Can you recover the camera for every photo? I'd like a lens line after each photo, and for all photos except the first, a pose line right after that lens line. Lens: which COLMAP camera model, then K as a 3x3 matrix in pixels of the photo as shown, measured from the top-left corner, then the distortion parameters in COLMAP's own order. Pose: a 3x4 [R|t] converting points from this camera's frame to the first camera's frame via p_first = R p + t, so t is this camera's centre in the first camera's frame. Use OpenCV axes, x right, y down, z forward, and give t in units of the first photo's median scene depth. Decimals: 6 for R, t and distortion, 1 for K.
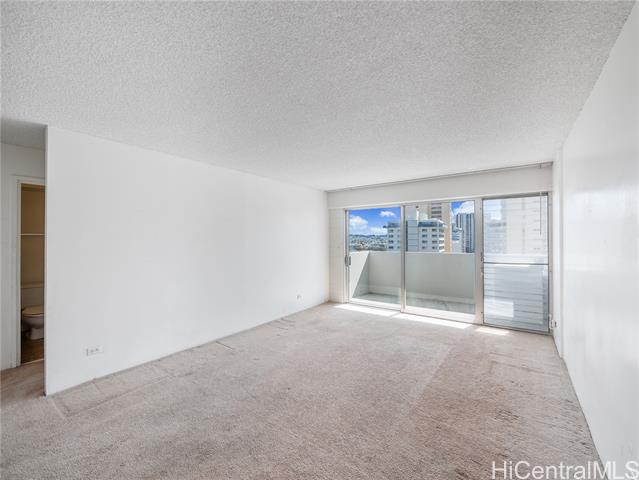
lens RADIAL K [[280.9, 0, 317.8], [0, 280.9, 240.4], [0, 0, 1]] dist [-0.001313, -0.000136]
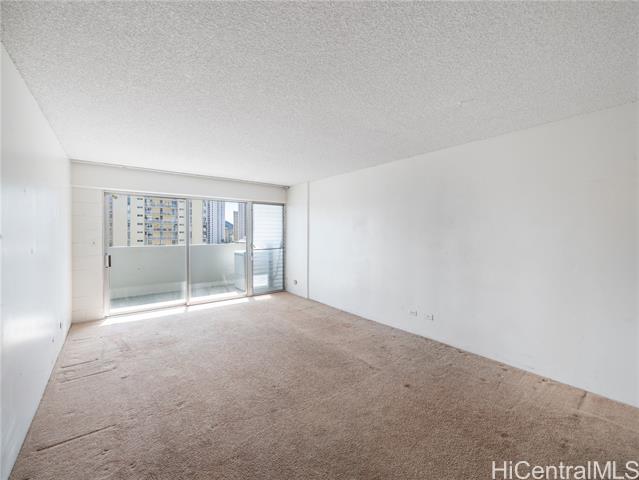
lens RADIAL K [[266.4, 0, 314.8], [0, 266.4, 229.6], [0, 0, 1]] dist [-0.009665, -0.000120]
pose [[0.258688, 0.014341, 0.965854, -0.574712], [0.001308, 0.999884, -0.015196, 0.002477], [-0.965960, 0.005195, 0.258640, 0.377733]]
